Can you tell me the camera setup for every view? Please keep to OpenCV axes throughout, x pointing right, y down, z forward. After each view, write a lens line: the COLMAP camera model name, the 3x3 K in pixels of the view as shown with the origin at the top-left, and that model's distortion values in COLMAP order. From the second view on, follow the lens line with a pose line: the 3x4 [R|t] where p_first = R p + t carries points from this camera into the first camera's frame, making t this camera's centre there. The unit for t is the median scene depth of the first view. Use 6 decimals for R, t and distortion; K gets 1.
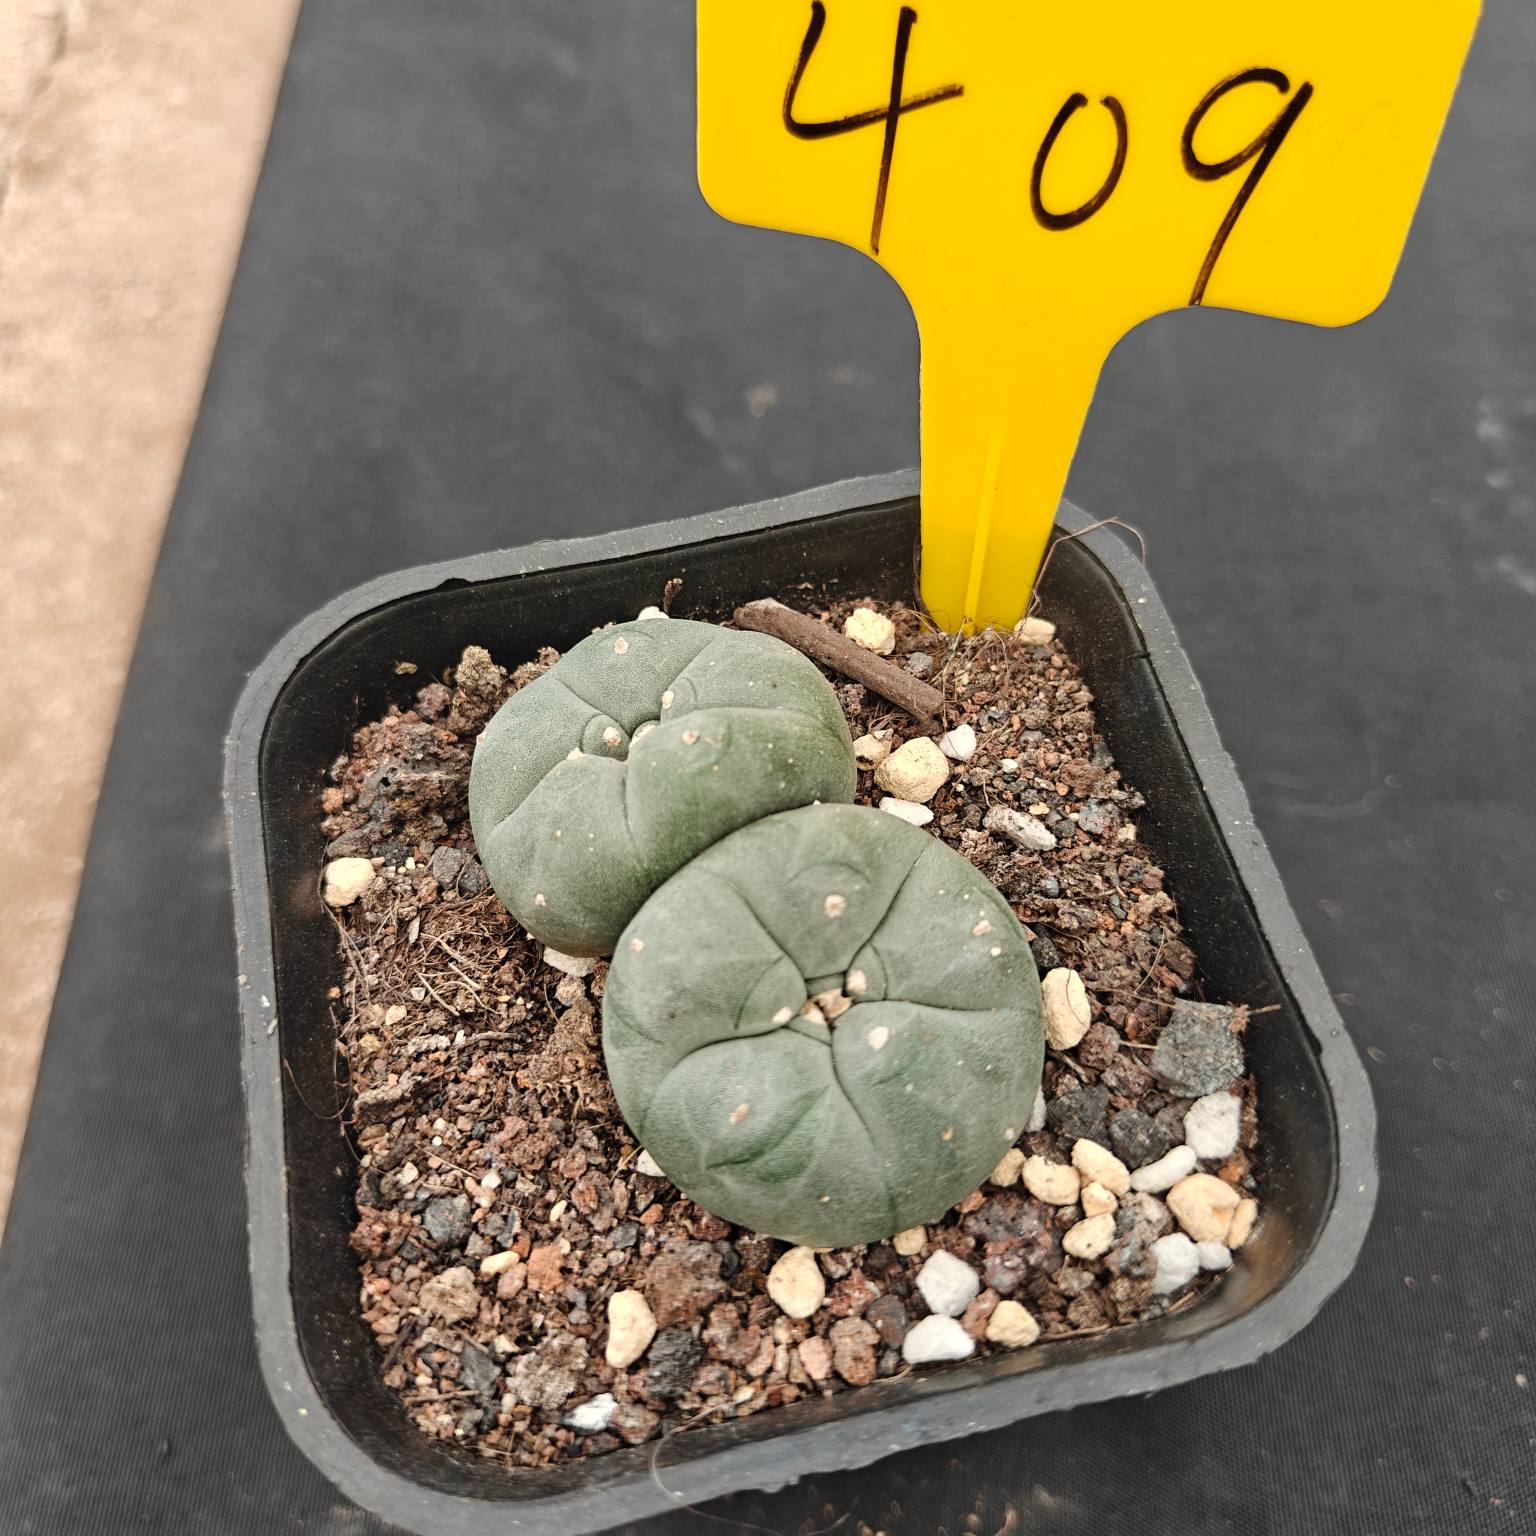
lens RADIAL K [[1591.2, 0, 762.1], [0, 1591.2, 750.3], [0, 0, 1]] dist [-0.033909, -0.036421]
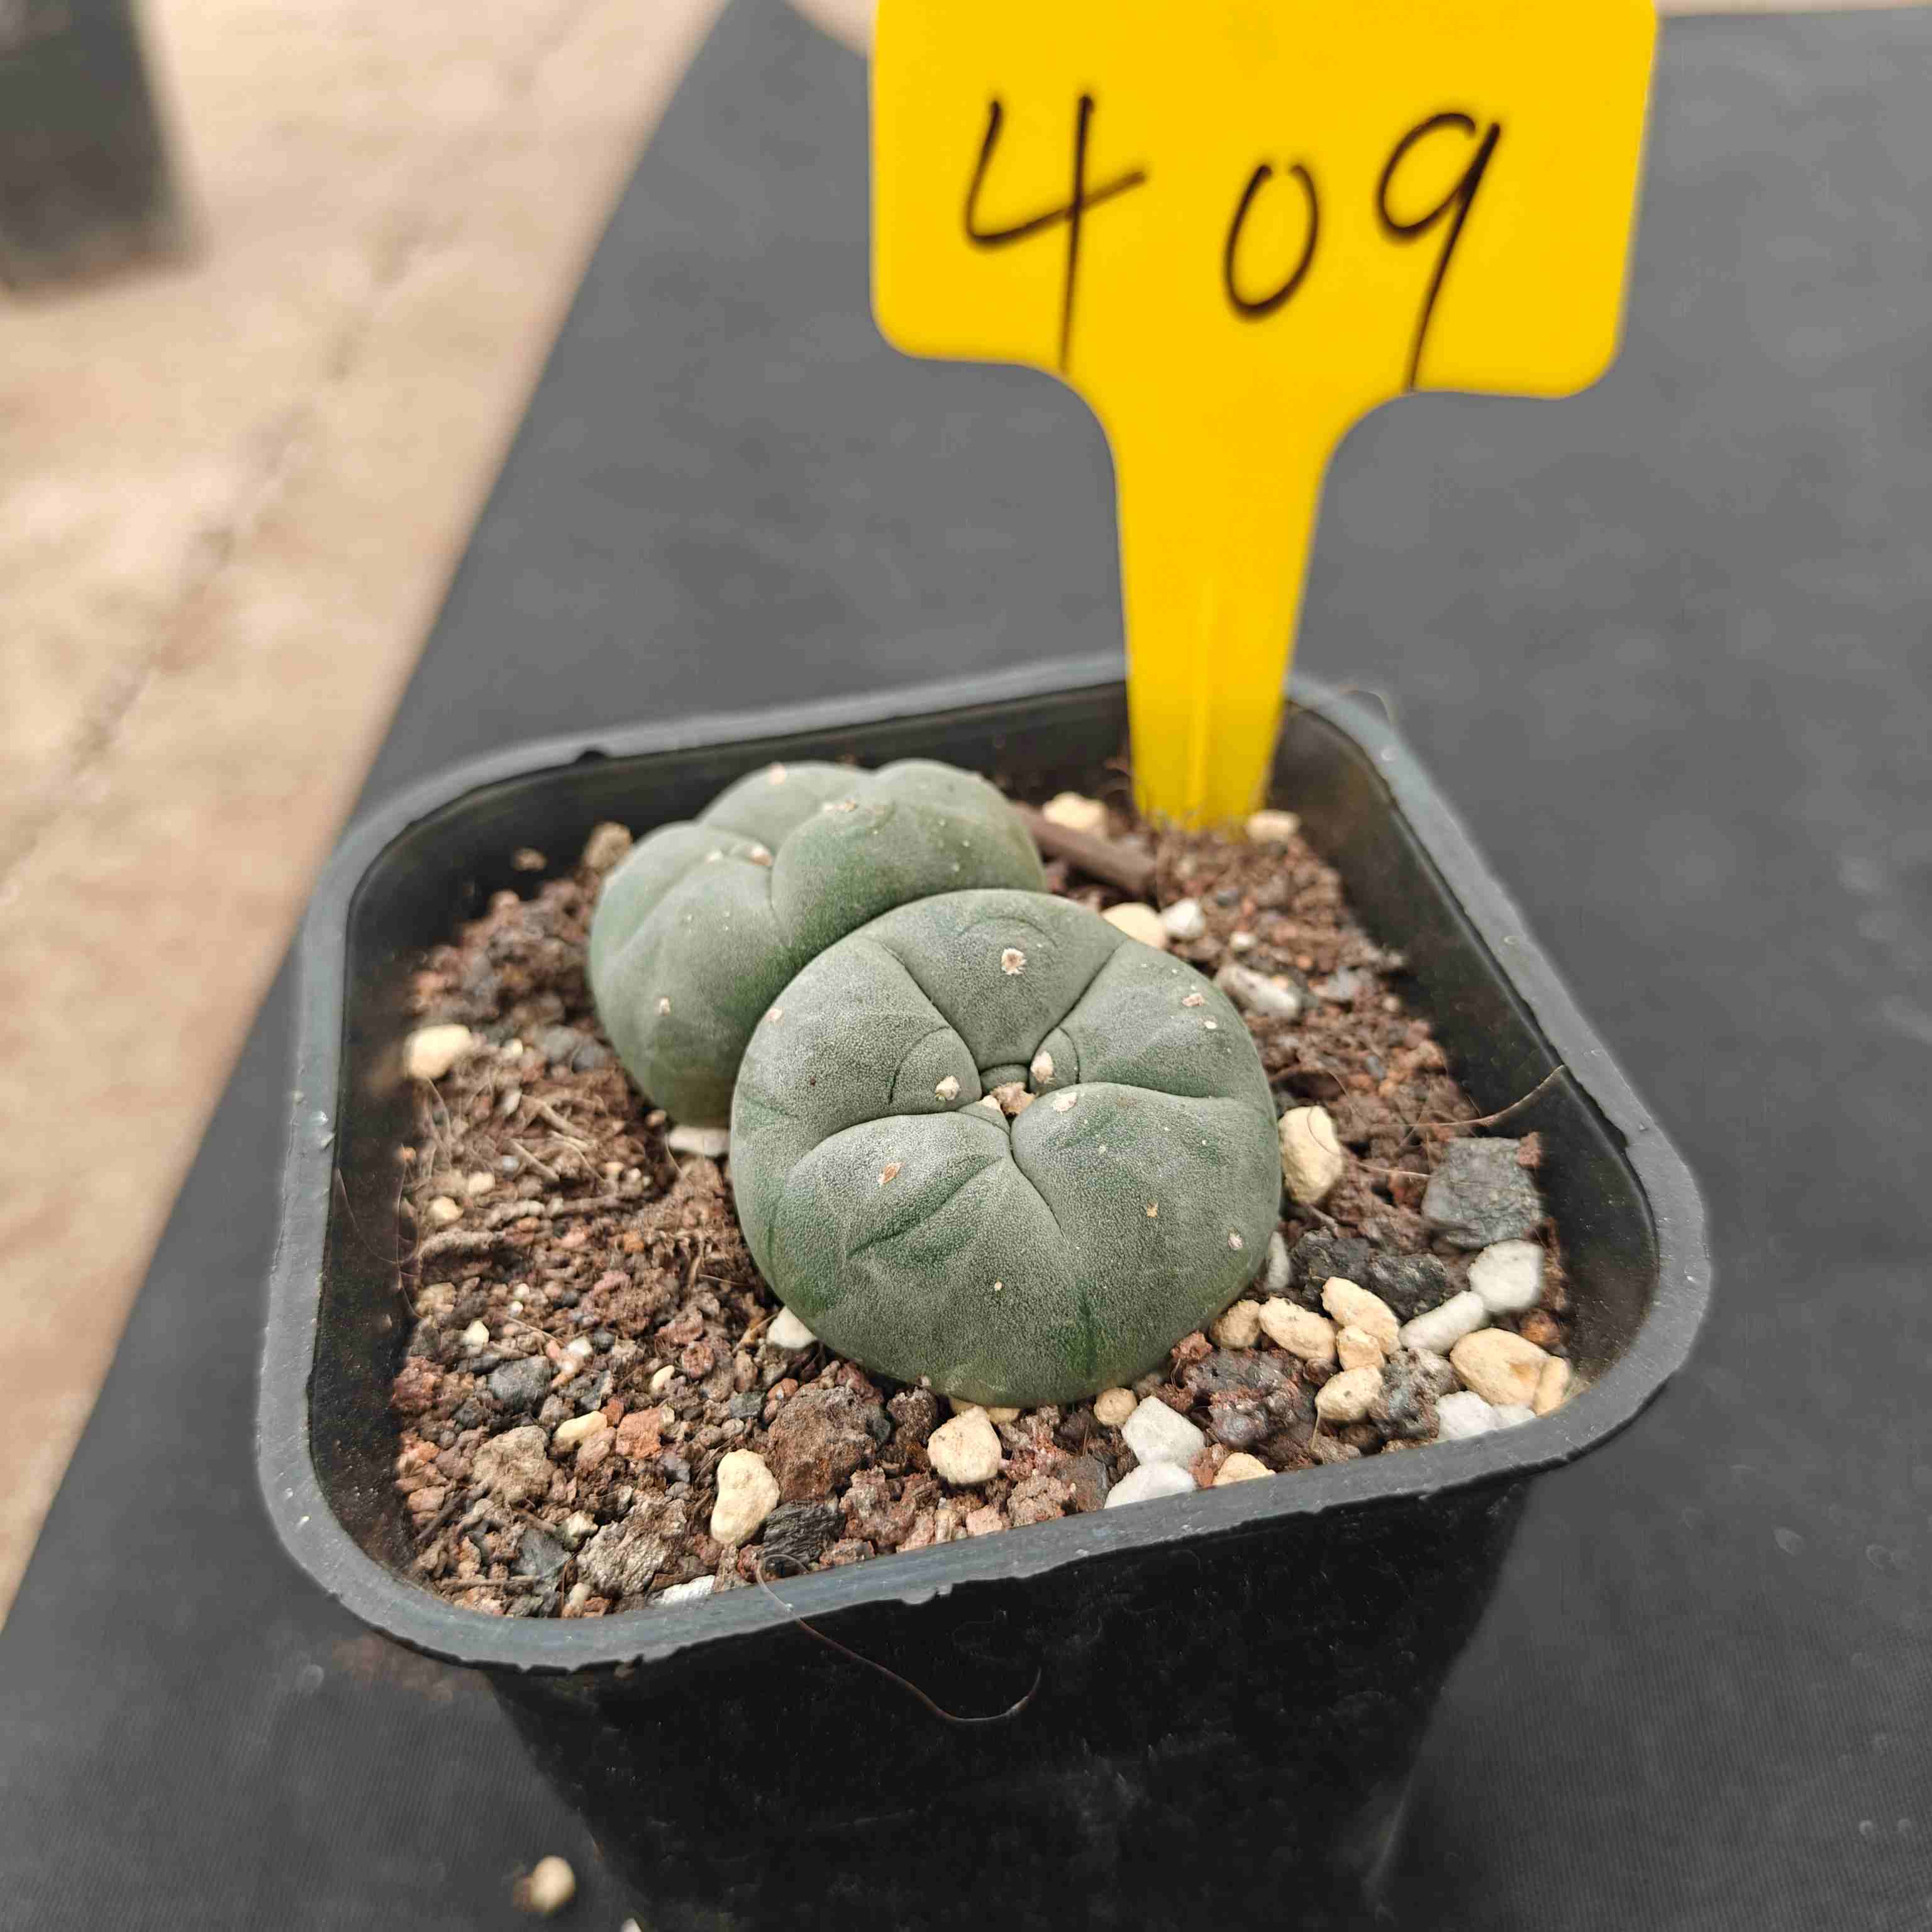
lens RADIAL K [[2001.4, 0, 958.5], [0, 2001.4, 943.7], [0, 0, 1]] dist [-0.033909, -0.036421]
pose [[0.999378, -0.003645, -0.035082, 0.052062], [-0.008651, 0.938930, -0.344000, 0.431050], [0.034194, 0.344090, 0.938314, 0.014510]]
